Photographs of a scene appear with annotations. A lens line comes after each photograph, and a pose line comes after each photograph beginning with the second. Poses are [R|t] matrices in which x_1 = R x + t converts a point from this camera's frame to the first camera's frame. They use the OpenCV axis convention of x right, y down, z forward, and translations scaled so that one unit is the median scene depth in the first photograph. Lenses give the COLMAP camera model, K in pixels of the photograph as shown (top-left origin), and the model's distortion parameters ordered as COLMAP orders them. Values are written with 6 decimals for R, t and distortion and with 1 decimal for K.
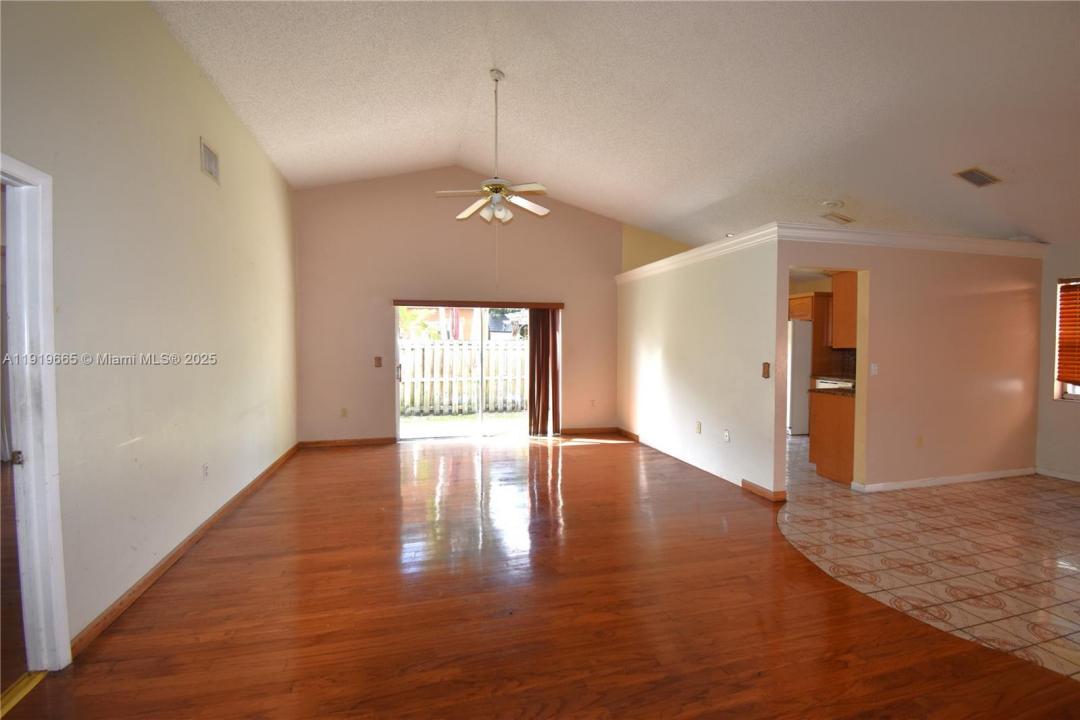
lens RADIAL K [[483.9, 0, 536.3], [0, 483.9, 353.5], [0, 0, 1]] dist [0.029555, -0.028986]
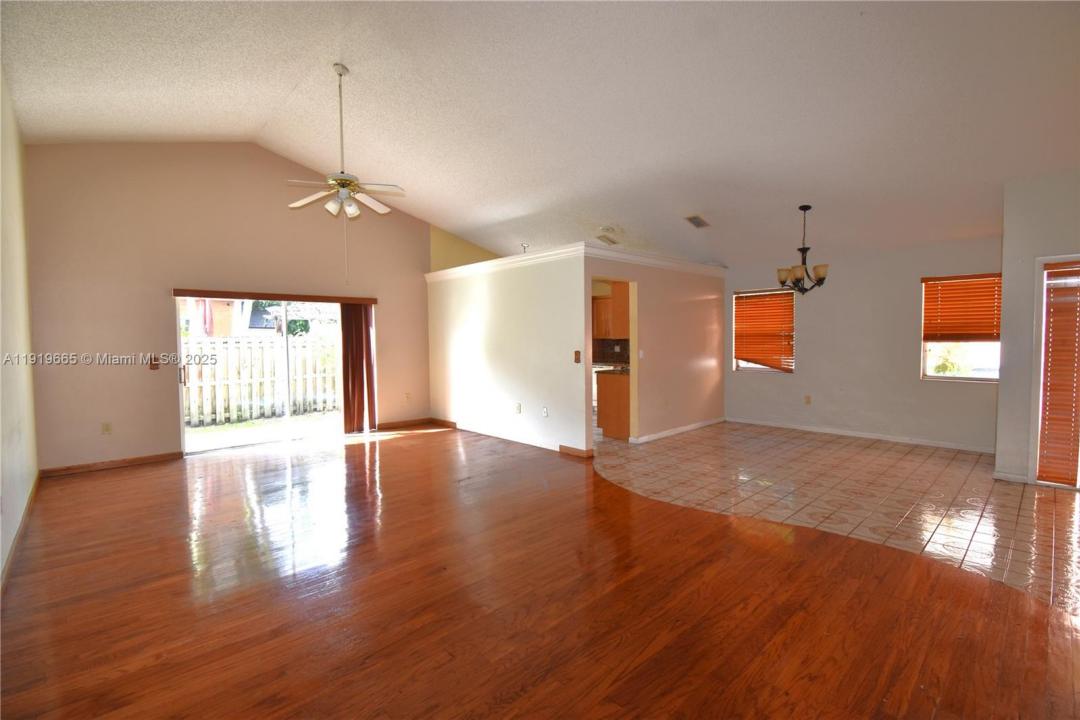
lens RADIAL K [[483.9, 0, 536.3], [0, 483.9, 353.5], [0, 0, 1]] dist [0.029555, -0.028986]
pose [[0.881442, -0.027318, 0.471502, -0.182473], [0.023066, 0.999624, 0.014796, 0.003067], [-0.471729, -0.002166, 0.881741, -0.059043]]
